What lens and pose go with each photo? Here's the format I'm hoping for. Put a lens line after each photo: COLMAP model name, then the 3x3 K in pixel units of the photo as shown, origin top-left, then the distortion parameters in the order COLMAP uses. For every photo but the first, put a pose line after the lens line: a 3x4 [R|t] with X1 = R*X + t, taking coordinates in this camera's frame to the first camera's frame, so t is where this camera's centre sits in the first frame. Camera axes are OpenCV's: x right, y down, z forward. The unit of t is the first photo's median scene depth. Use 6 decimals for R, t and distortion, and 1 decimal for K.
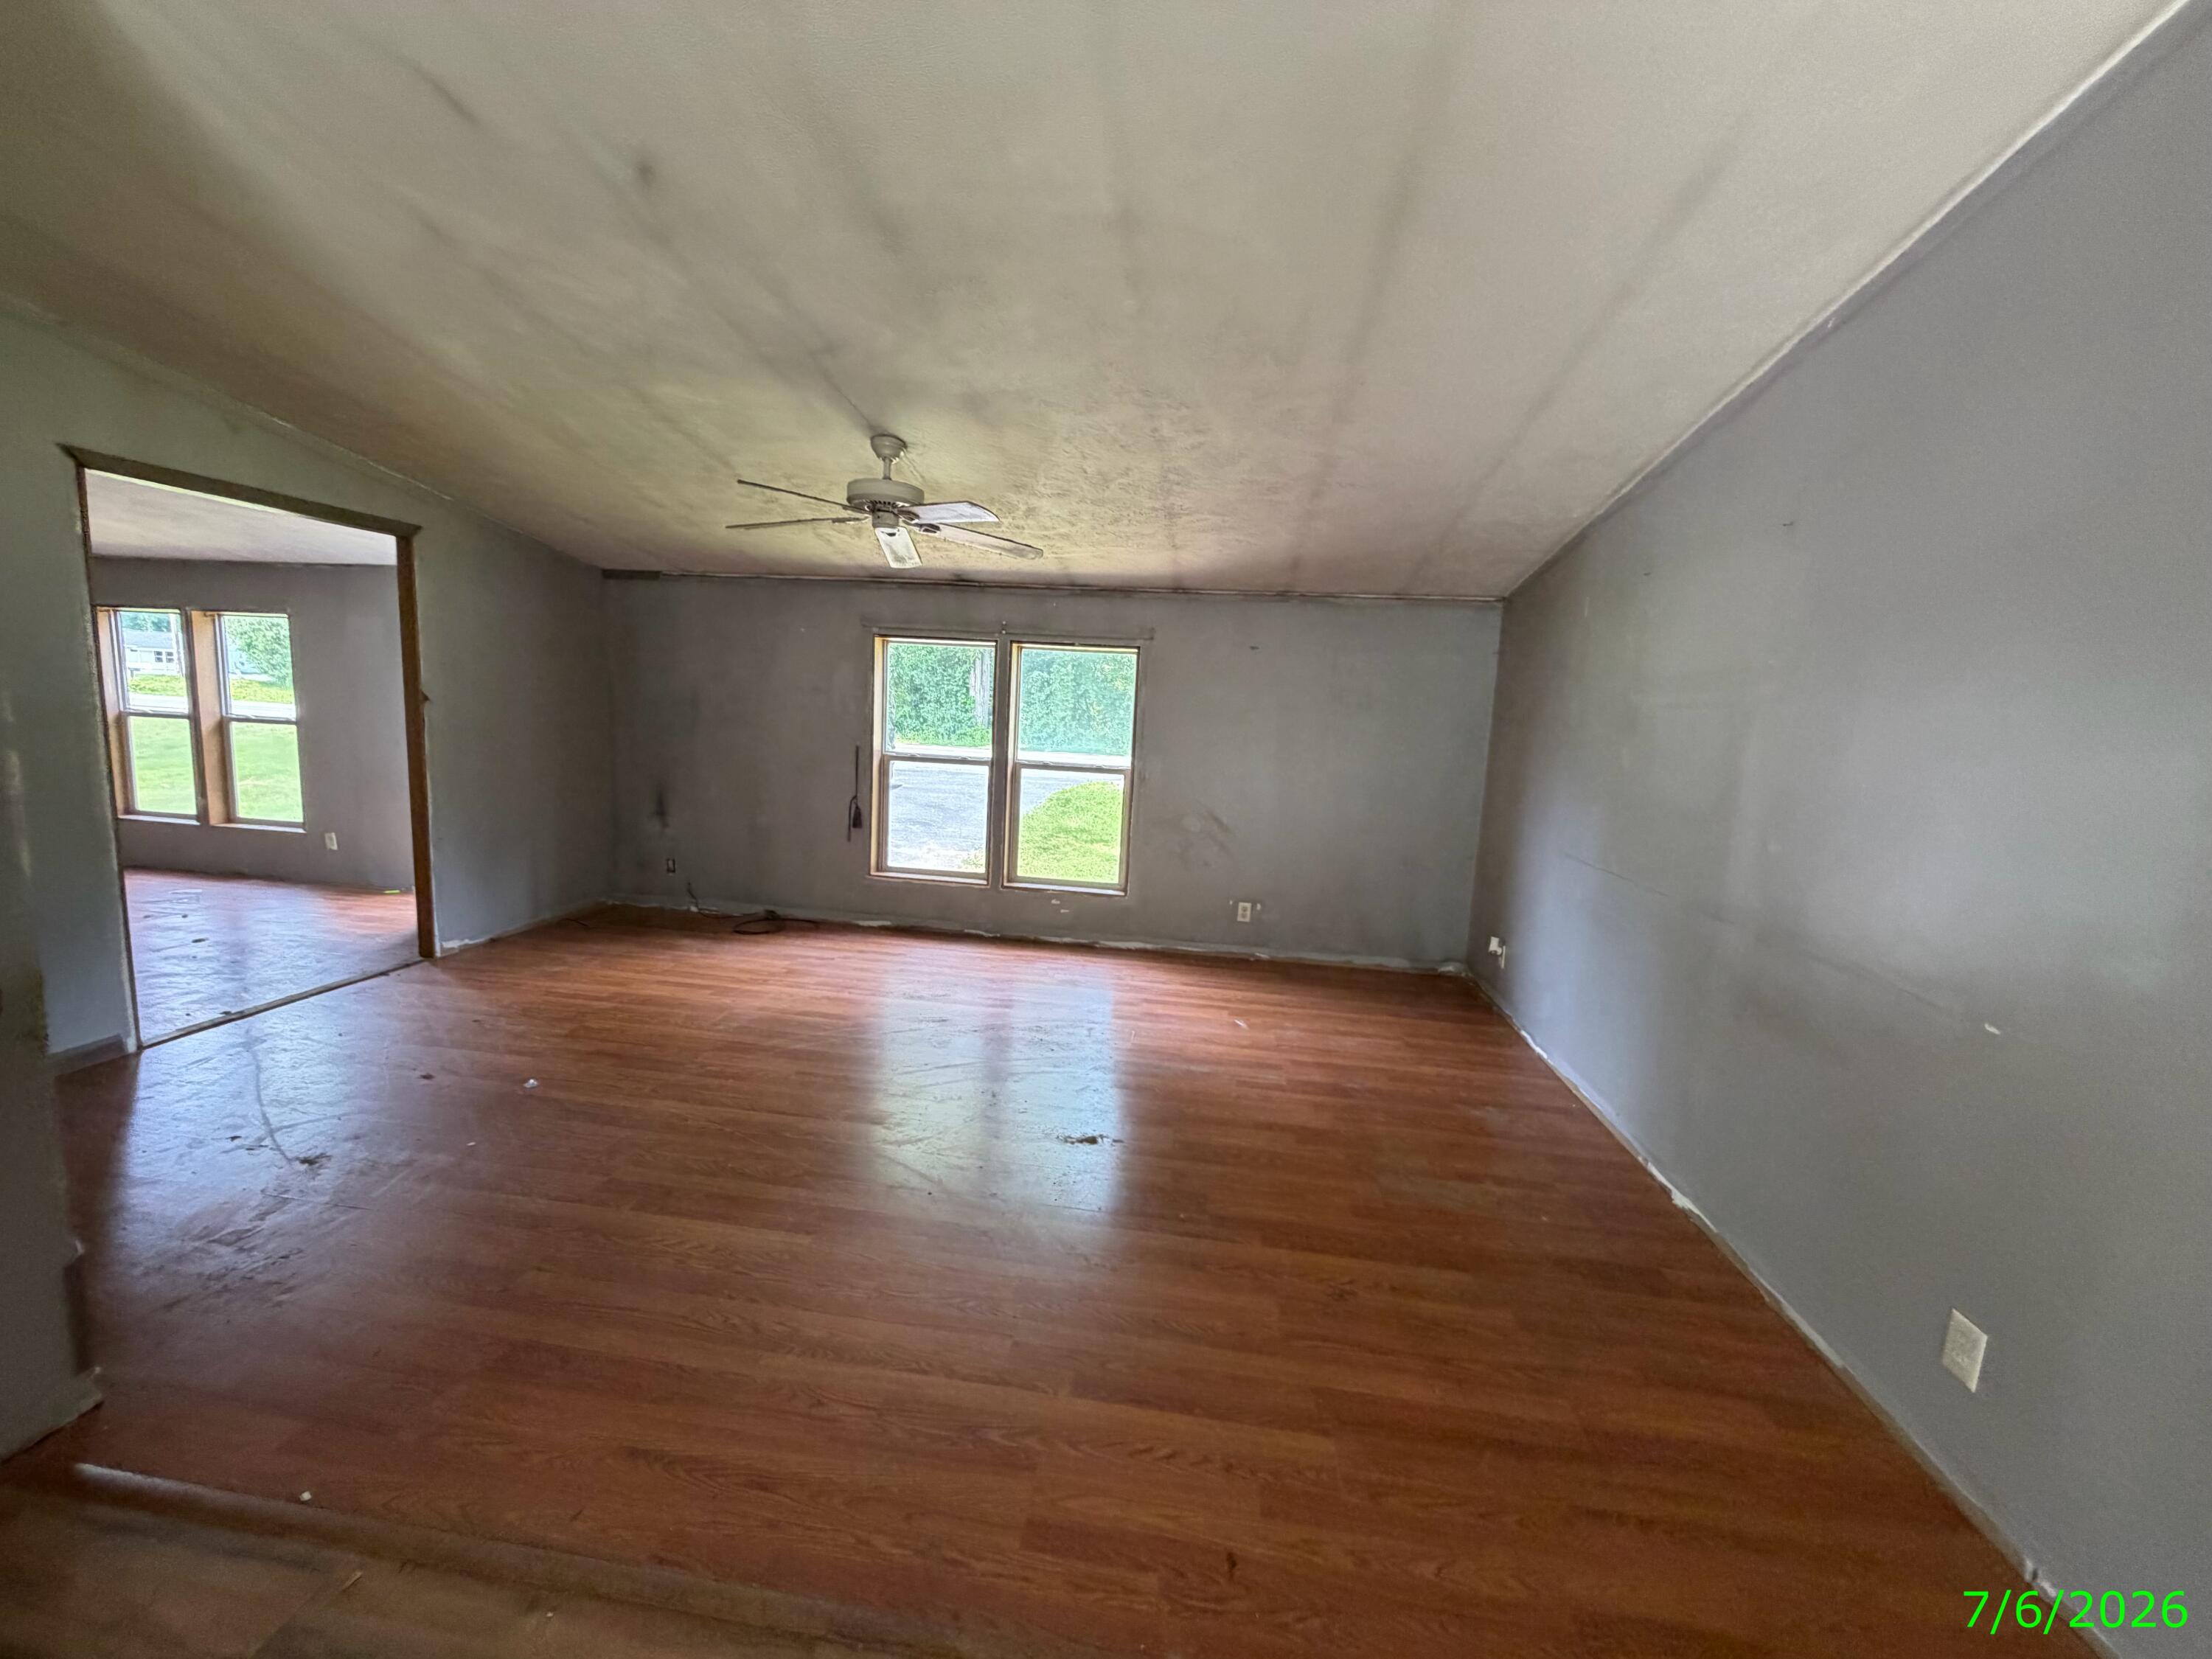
lens RADIAL K [[886.7, 0, 1100.6], [0, 886.7, 833.8], [0, 0, 1]] dist [0.000778, 0.000193]
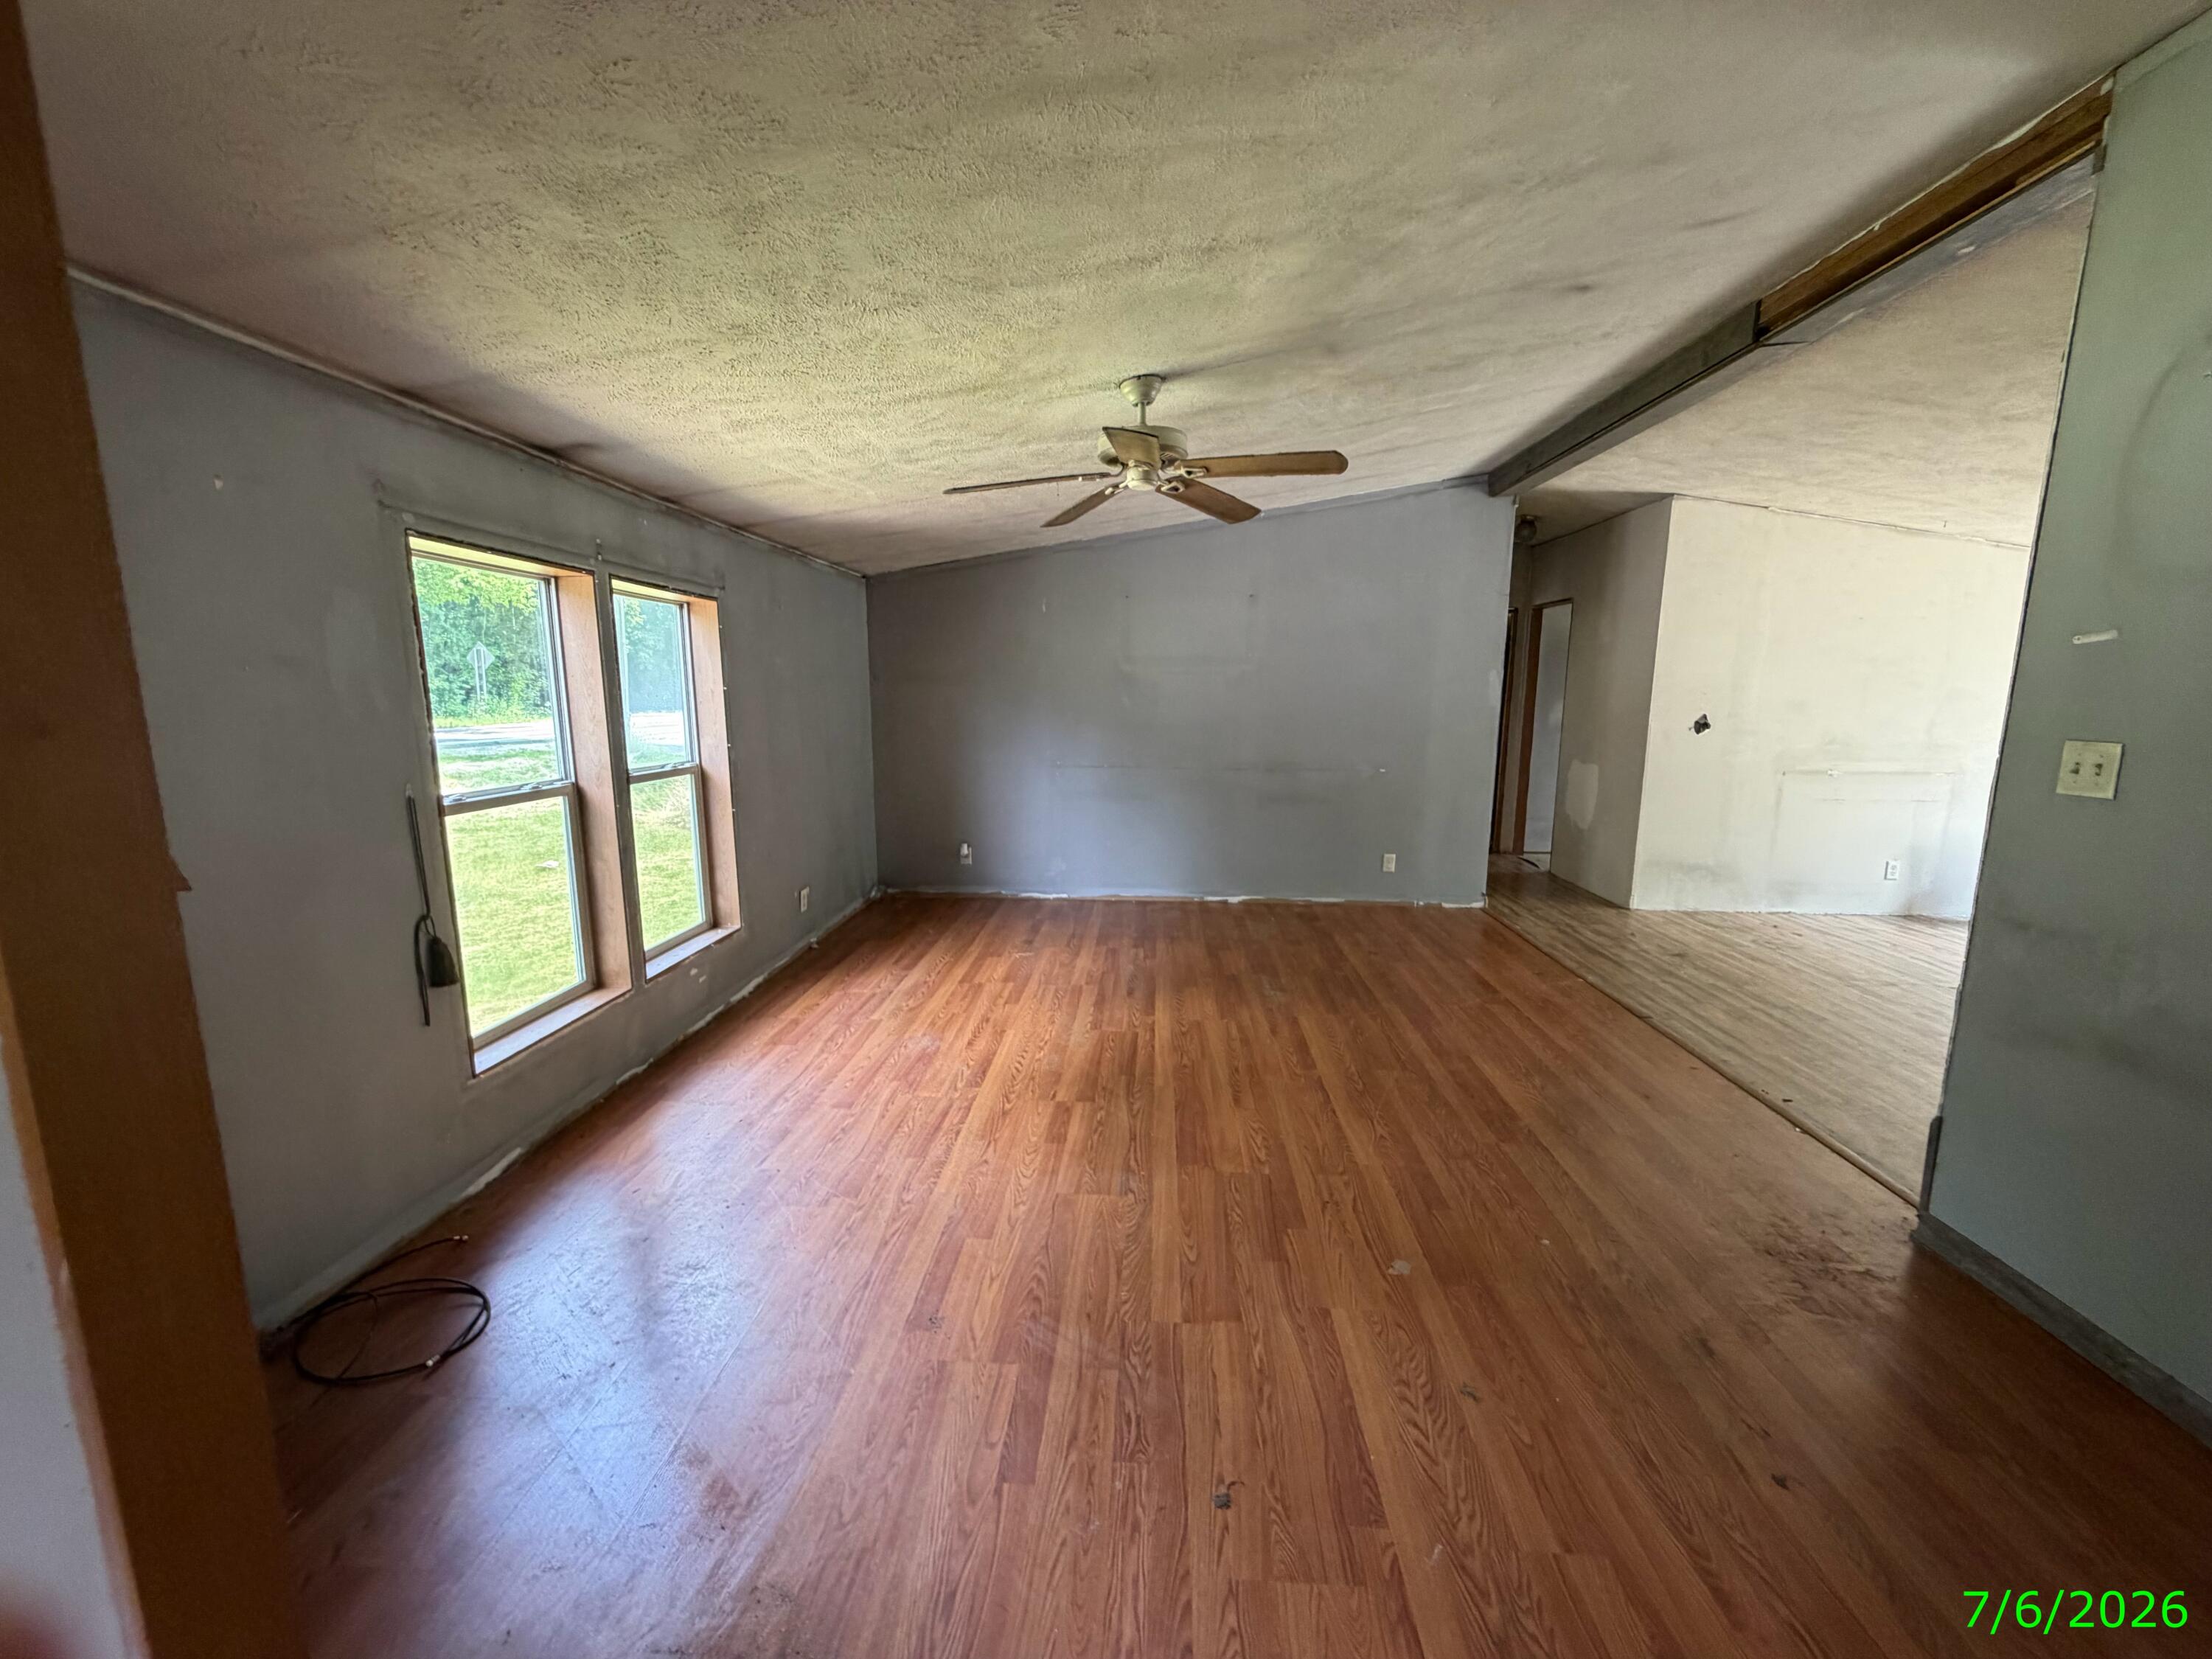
lens RADIAL K [[886.7, 0, 1100.6], [0, 886.7, 833.8], [0, 0, 1]] dist [0.000778, 0.000193]
pose [[-0.083068, -0.203609, 0.975522, -0.813543], [0.131106, 0.968164, 0.213237, -0.146546], [-0.987882, 0.145610, -0.053729, 0.809506]]
